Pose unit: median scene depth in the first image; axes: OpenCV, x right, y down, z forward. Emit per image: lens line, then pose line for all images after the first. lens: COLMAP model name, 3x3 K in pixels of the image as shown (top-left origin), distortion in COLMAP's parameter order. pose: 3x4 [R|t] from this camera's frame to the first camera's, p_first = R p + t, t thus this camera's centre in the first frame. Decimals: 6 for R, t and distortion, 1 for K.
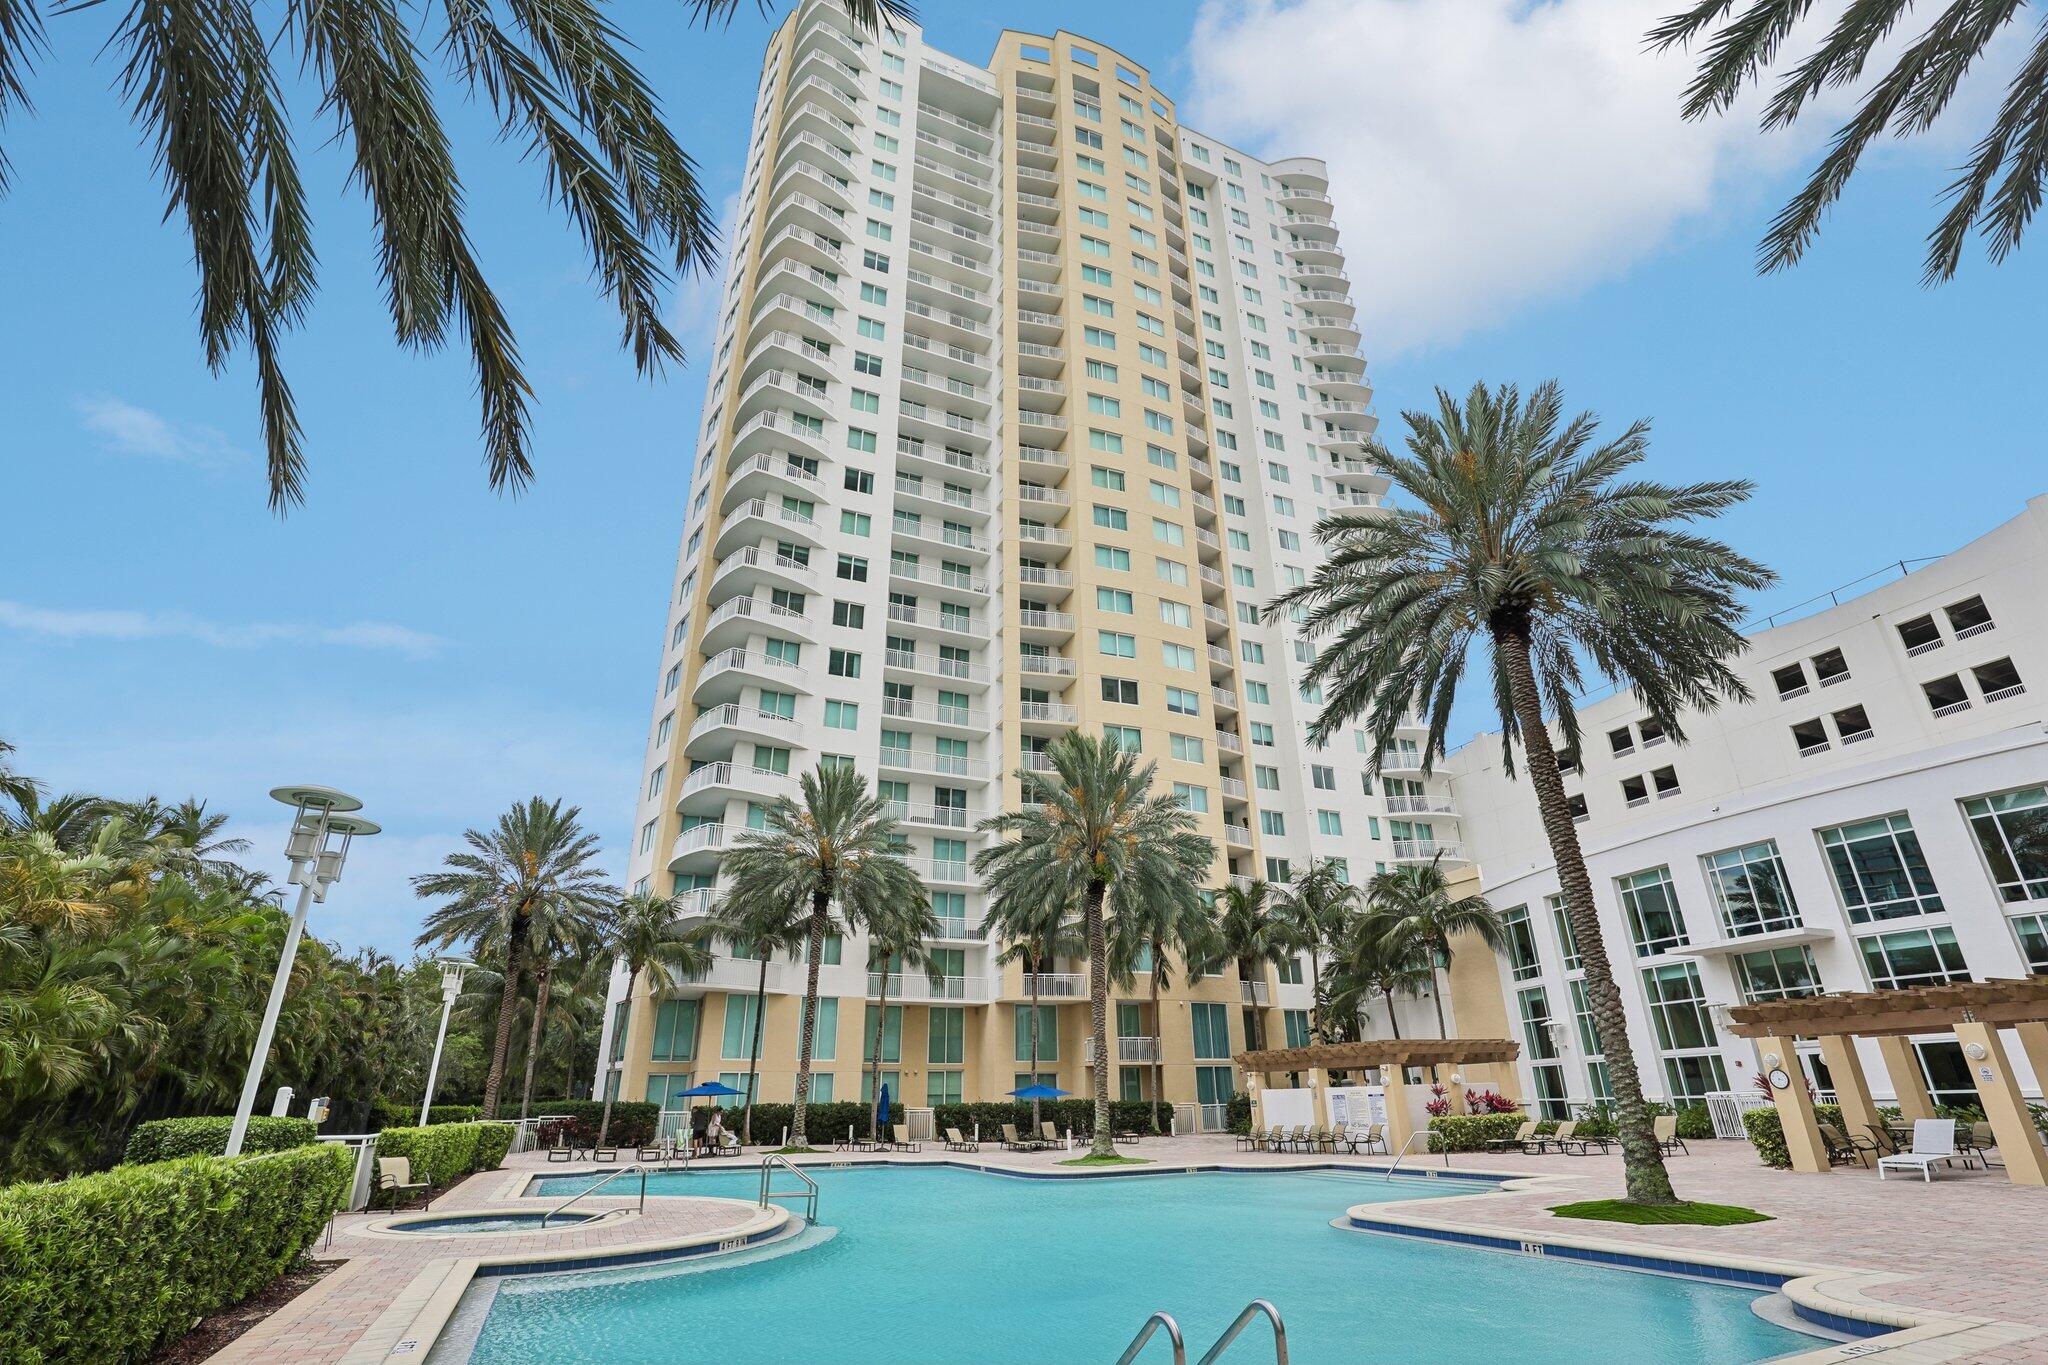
lens RADIAL K [[917.5, 0, 1024.0], [0, 917.5, 682.5], [0, 0, 1]] dist [-0.019122, -0.000217]
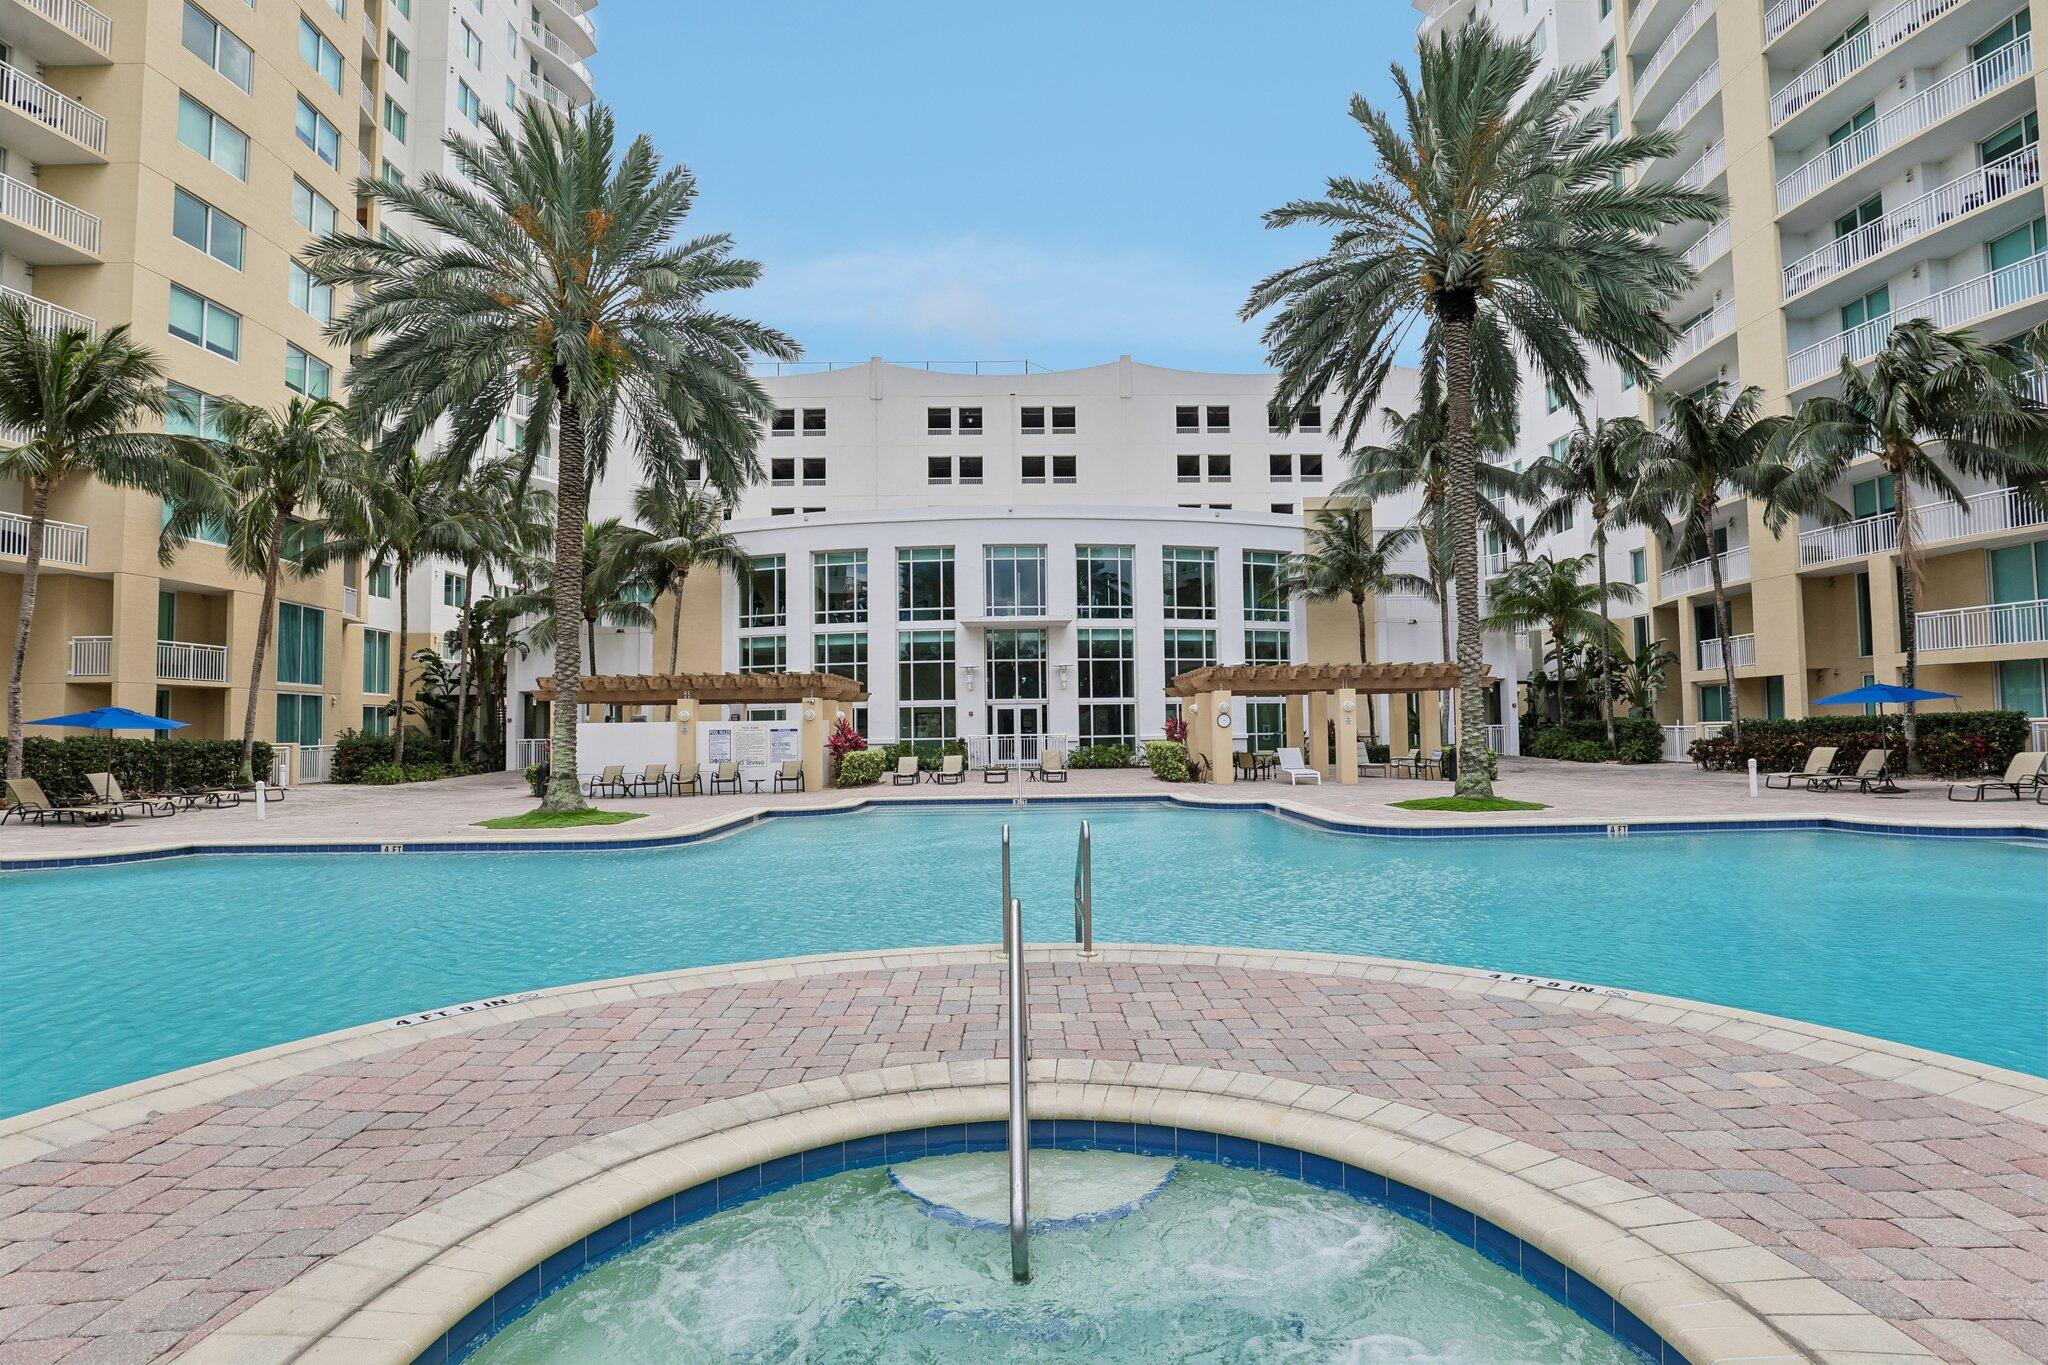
lens RADIAL K [[884.5, 0, 1022.2], [0, 884.5, 772.5], [0, 0, 1]] dist [-0.034109, -0.000211]
pose [[0.404542, -0.028135, 0.914087, -0.239008], [-0.377866, 0.905074, 0.195088, 0.211932], [-0.832804, -0.424323, 0.355509, 0.439332]]
